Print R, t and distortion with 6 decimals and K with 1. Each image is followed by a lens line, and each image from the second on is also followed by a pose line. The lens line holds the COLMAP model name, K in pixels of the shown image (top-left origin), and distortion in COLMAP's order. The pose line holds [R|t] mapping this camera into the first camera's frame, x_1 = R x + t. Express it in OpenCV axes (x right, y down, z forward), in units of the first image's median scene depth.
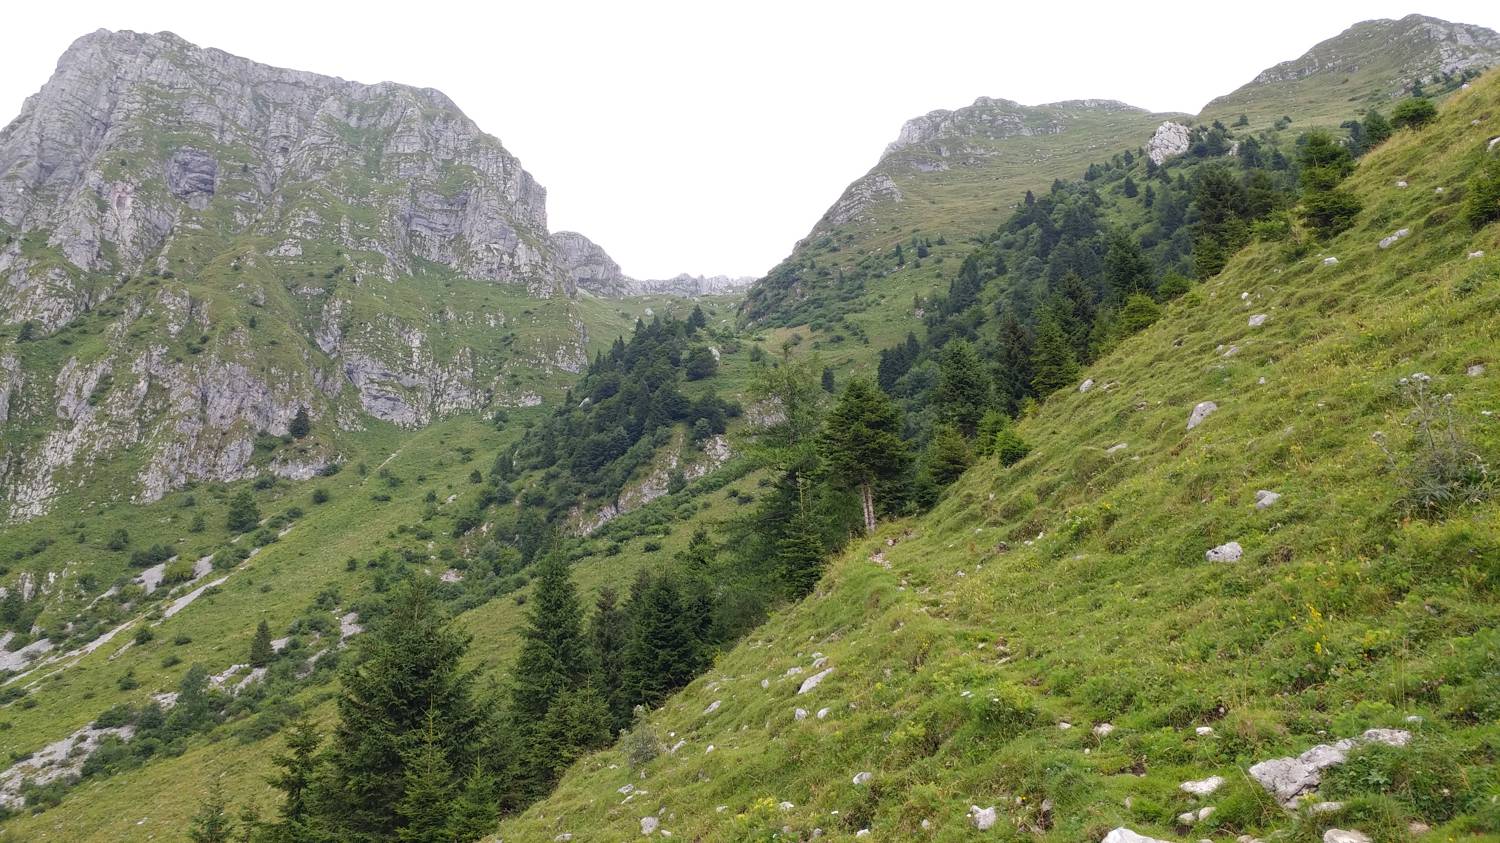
lens RADIAL K [[1086.1, 0, 750.5], [0, 1086.1, 420.4], [0, 0, 1]] dist [-0.005062, 0.033411]
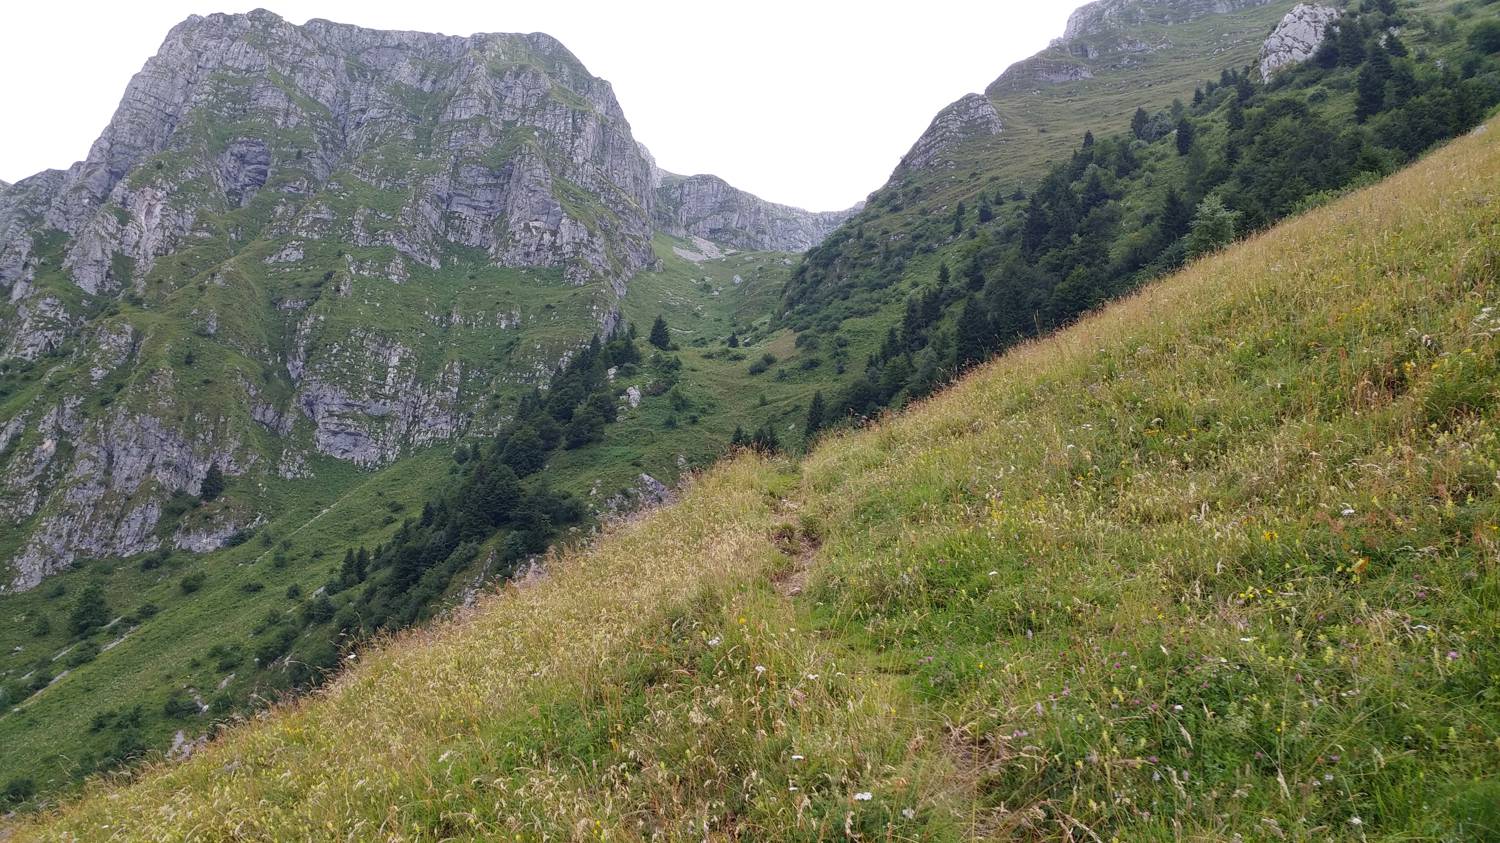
lens RADIAL K [[1086.1, 0, 752.8], [0, 1086.1, 422.1], [0, 0, 1]] dist [-0.005062, 0.033411]
pose [[0.966066, -0.022391, -0.257324, 0.177502], [0.045161, 0.995532, 0.082922, -0.075912], [0.254318, -0.091729, 0.962761, 0.215766]]
